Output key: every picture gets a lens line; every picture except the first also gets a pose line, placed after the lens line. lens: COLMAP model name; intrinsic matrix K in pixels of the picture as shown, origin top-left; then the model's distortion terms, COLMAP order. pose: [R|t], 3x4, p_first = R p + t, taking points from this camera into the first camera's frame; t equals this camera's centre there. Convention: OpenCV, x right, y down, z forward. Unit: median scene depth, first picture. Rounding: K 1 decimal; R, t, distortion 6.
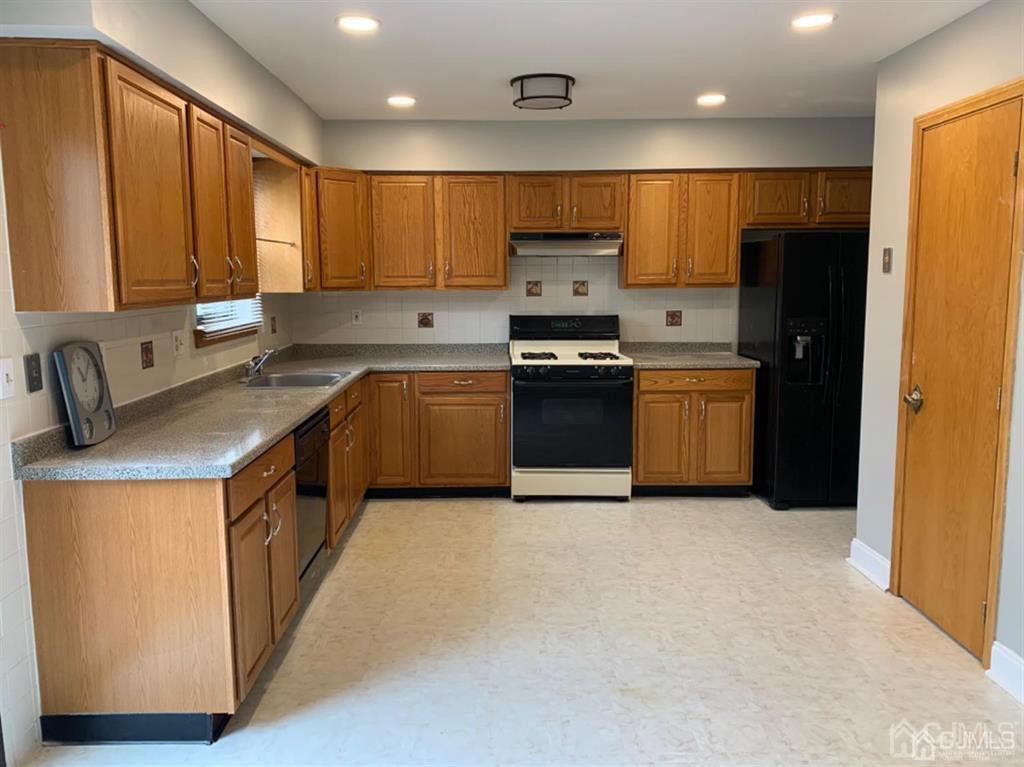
lens RADIAL K [[773.3, 0, 505.9], [0, 773.3, 370.0], [0, 0, 1]] dist [0.111152, -0.217131]
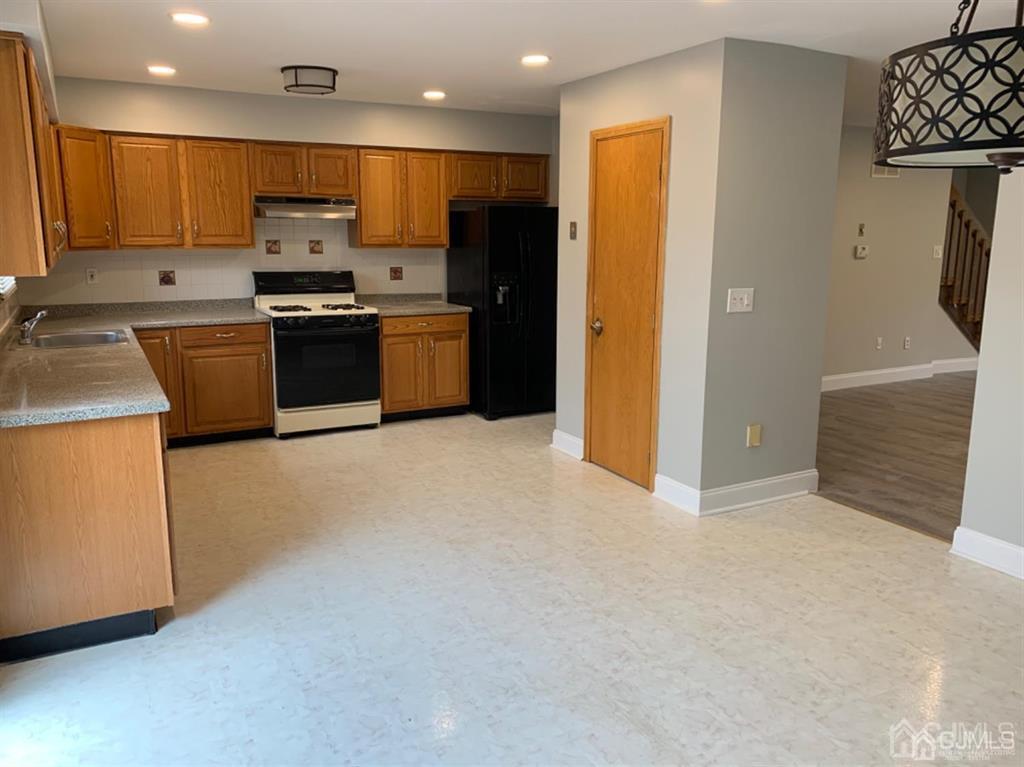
lens RADIAL K [[789.8, 0, 511.7], [0, 789.8, 380.2], [0, 0, 1]] dist [0.007112, -0.027266]
pose [[0.880271, -0.077034, 0.468176, -0.224802], [0.044067, 0.995741, 0.080984, 0.006658], [-0.472421, -0.050657, 0.879916, -0.164488]]
